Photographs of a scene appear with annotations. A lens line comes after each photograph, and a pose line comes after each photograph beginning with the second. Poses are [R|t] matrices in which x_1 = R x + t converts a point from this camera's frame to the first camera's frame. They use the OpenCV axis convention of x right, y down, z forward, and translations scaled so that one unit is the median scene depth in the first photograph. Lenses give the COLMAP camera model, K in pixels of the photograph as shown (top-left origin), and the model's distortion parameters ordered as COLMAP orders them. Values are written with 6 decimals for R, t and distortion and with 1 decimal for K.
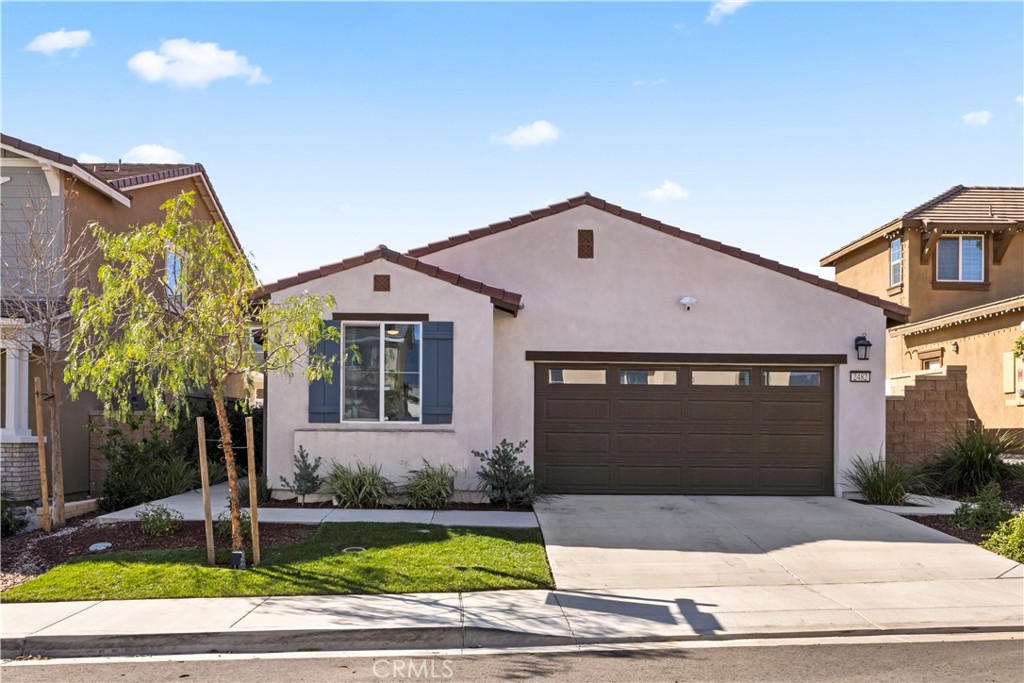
lens RADIAL K [[941.6, 0, 511.1], [0, 941.6, 341.3], [0, 0, 1]] dist [-0.005417, 0.016114]
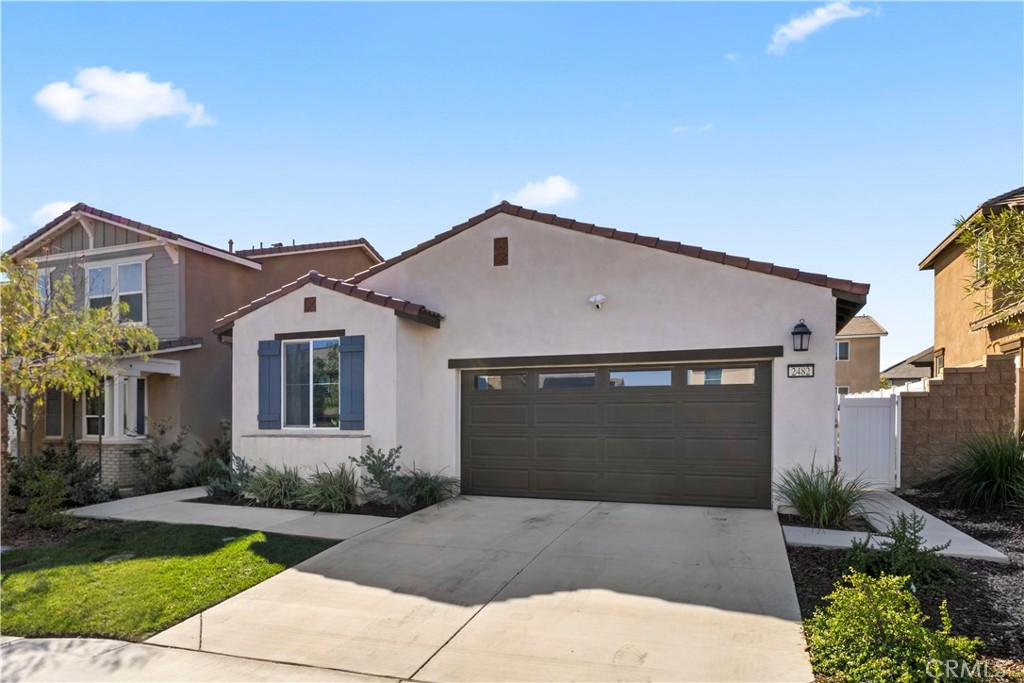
lens RADIAL K [[620.1, 0, 492.9], [0, 620.1, 391.8], [0, 0, 1]] dist [-0.000079, -0.000989]
pose [[0.923837, -0.027644, -0.381786, 0.325943], [0.044252, 0.998415, 0.034787, 0.024343], [0.380220, -0.049032, 0.923596, 0.374446]]
